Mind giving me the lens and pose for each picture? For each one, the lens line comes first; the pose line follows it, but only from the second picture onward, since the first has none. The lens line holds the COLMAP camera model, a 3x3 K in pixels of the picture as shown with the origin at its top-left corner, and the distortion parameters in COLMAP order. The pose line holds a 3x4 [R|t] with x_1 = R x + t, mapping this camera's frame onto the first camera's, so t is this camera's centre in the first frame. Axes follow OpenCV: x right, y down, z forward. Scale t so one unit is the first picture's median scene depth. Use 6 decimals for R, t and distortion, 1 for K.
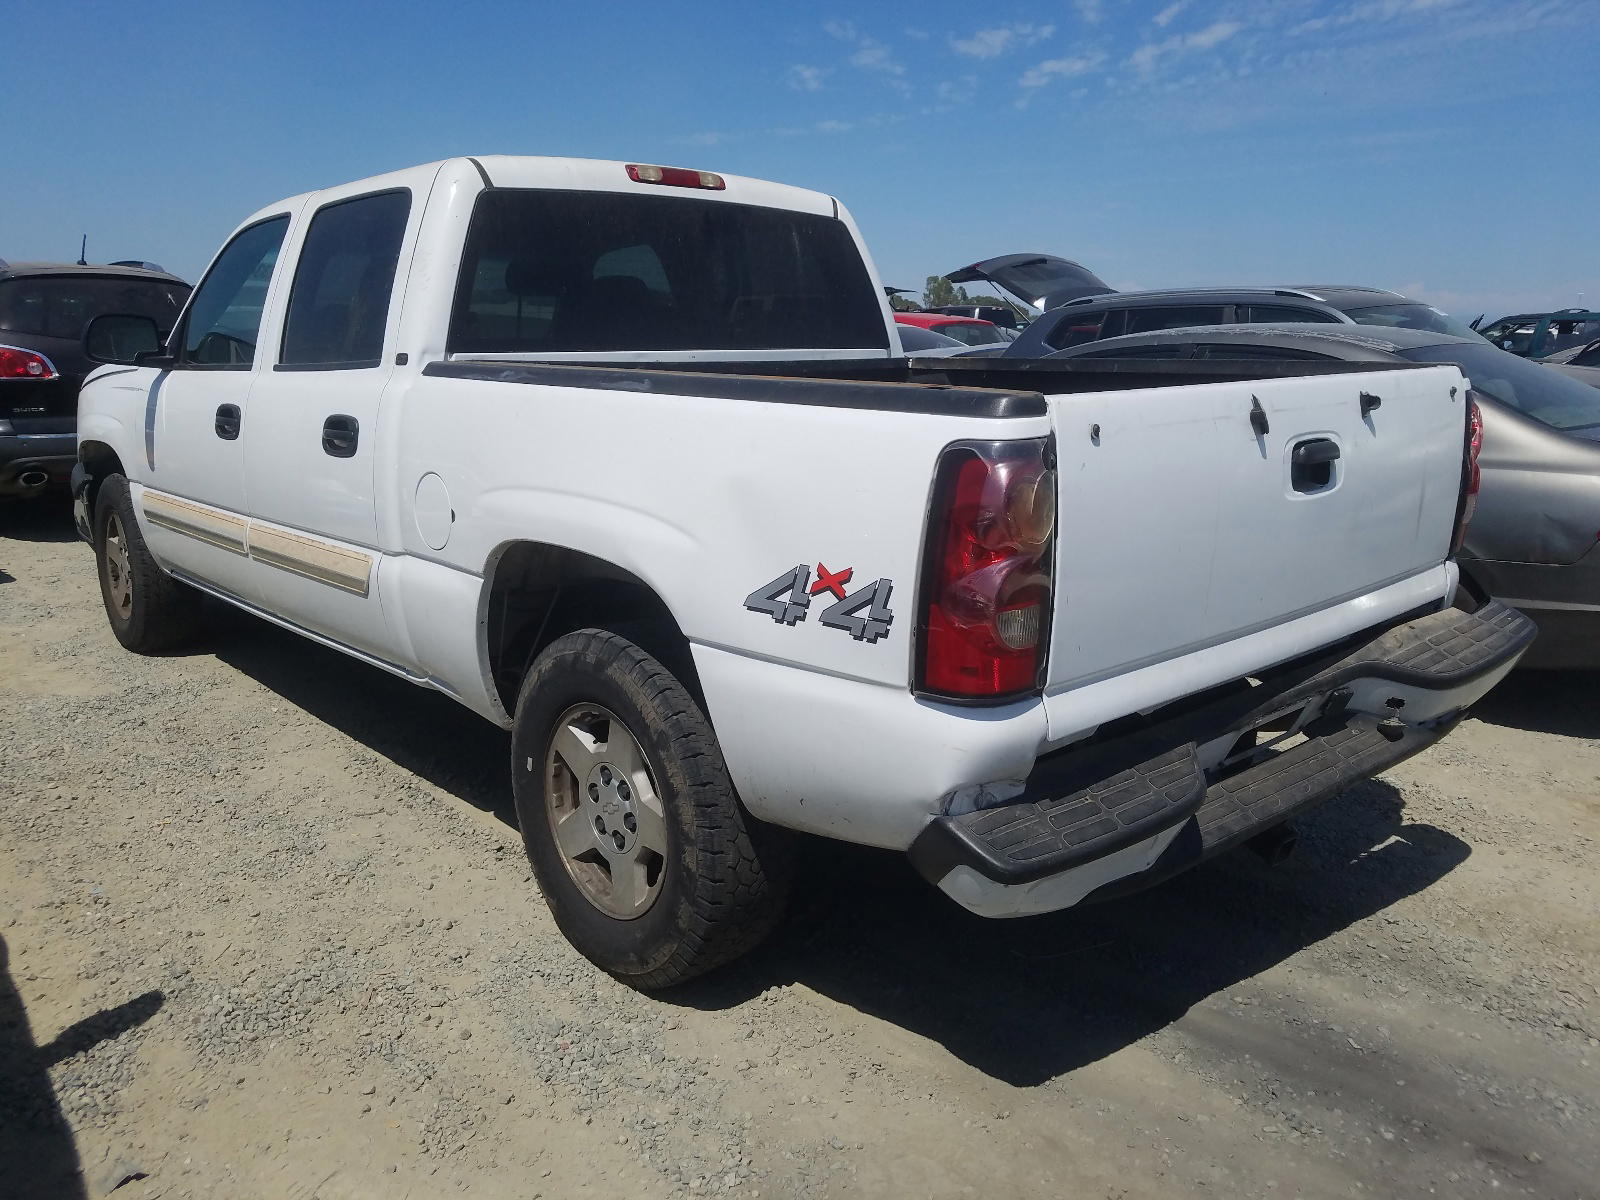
lens RADIAL K [[1232.5, 0, 821.4], [0, 1232.5, 599.7], [0, 0, 1]] dist [-0.006415, 0.009924]
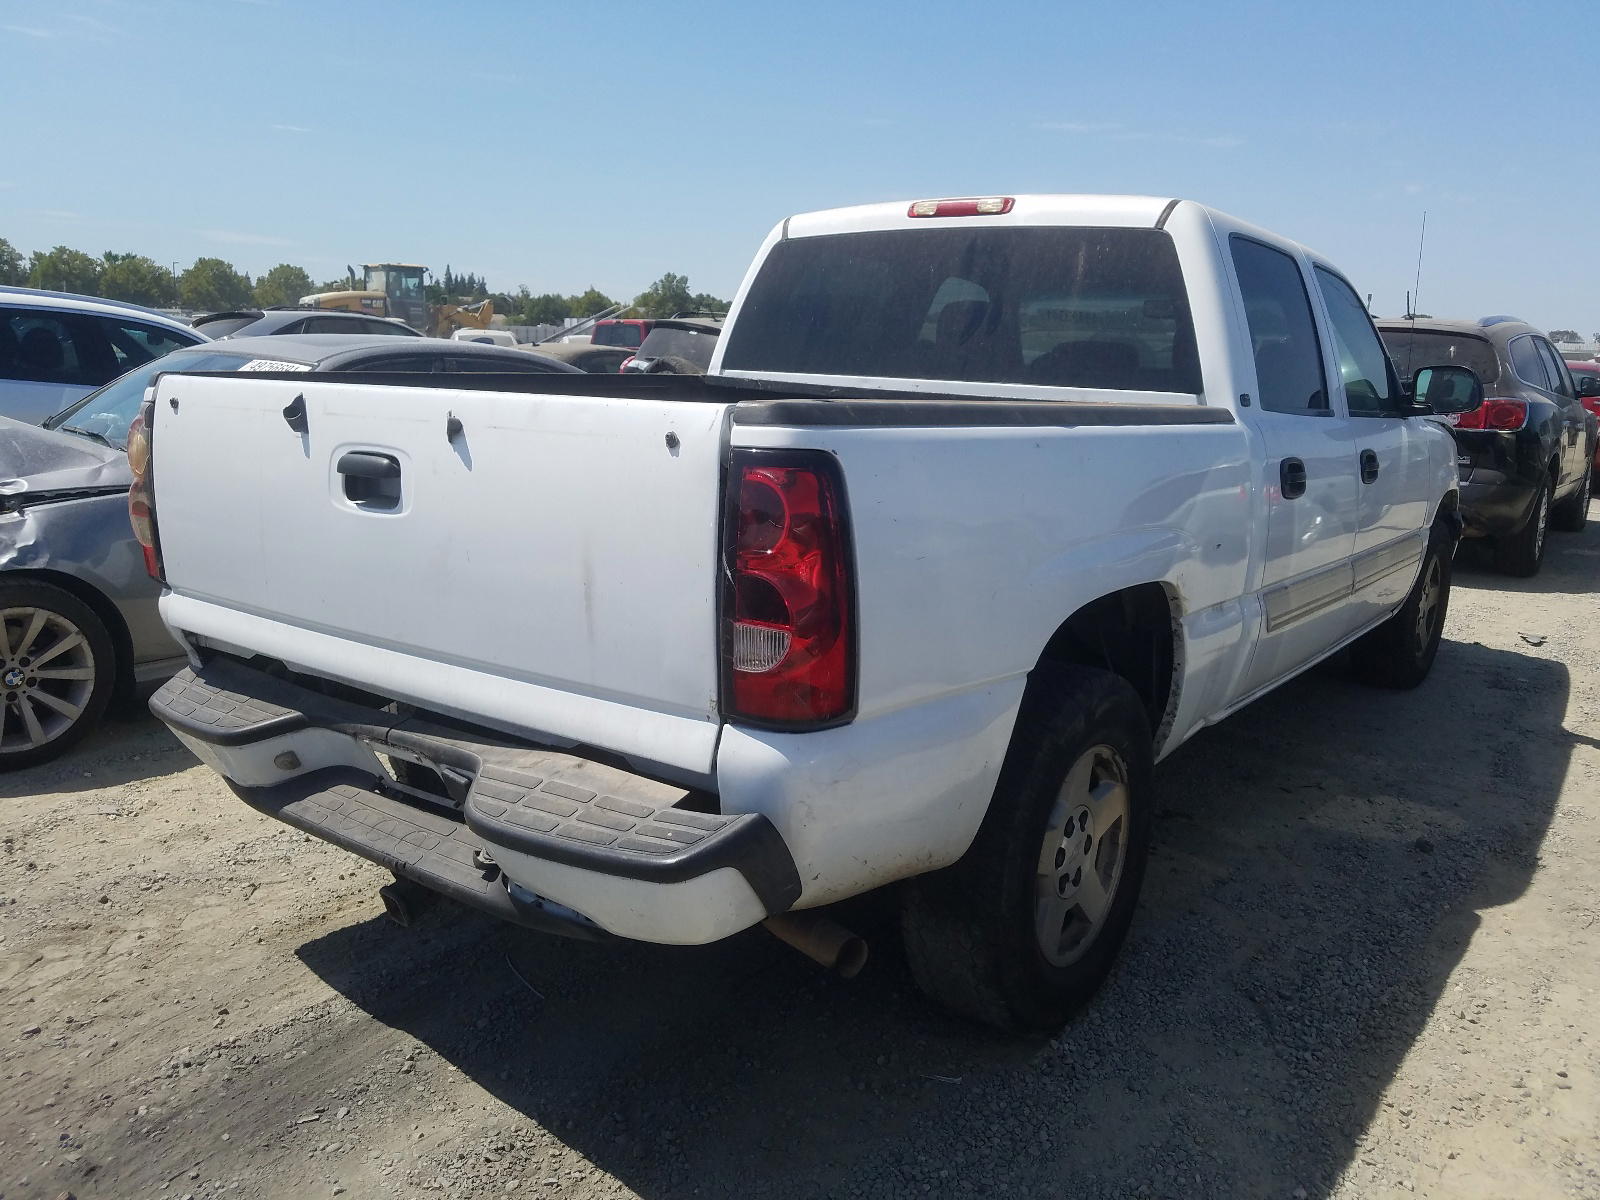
lens RADIAL K [[1232.5, 0, 821.4], [0, 1232.5, 599.7], [0, 0, 1]] dist [-0.006415, 0.009924]
pose [[0.192760, 0.192687, -0.962141, 1.110569], [-0.242851, 0.959394, 0.143483, -0.193977], [0.950719, 0.206000, 0.231727, 0.918062]]
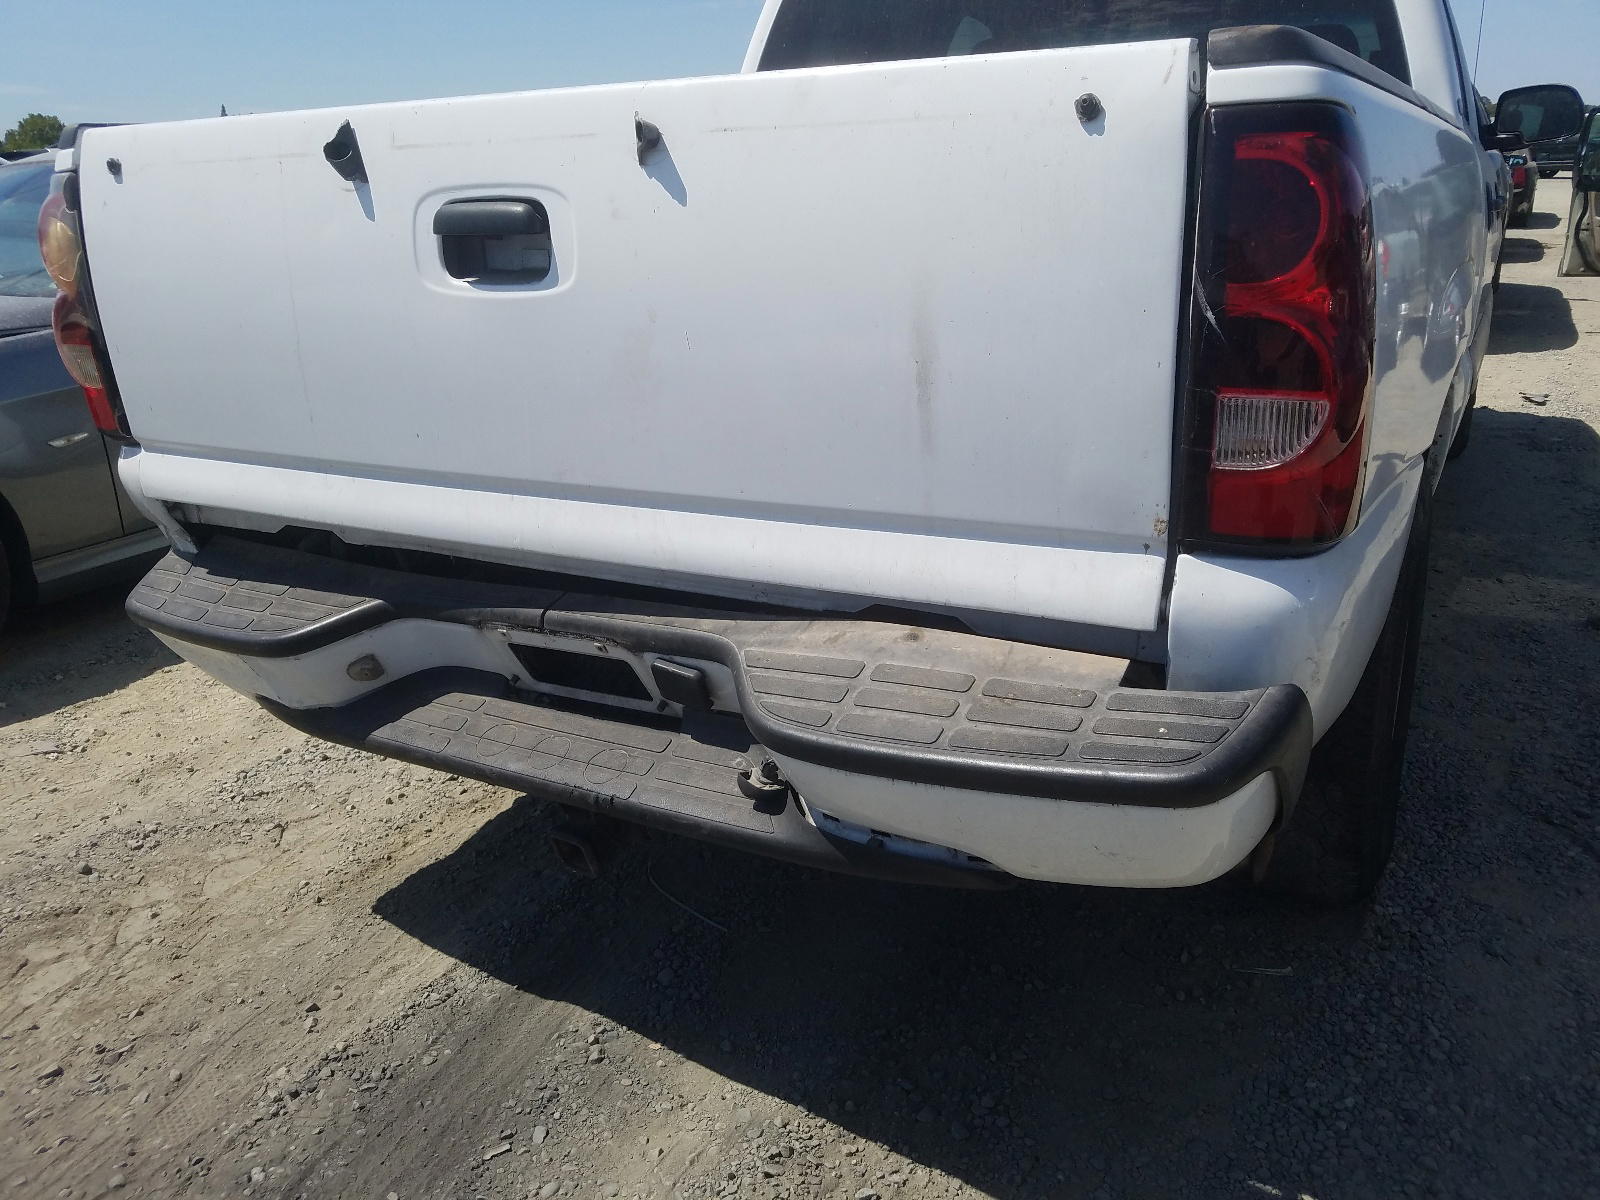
lens RADIAL K [[1212.3, 0, 800.8], [0, 1212.3, 580.5], [0, 0, 1]] dist [-0.001961, 0.001374]
pose [[0.323886, 0.283839, -0.902515, 0.835084], [-0.178540, 0.955133, 0.236315, -0.095117], [0.929097, 0.084596, 0.360031, 0.764795]]
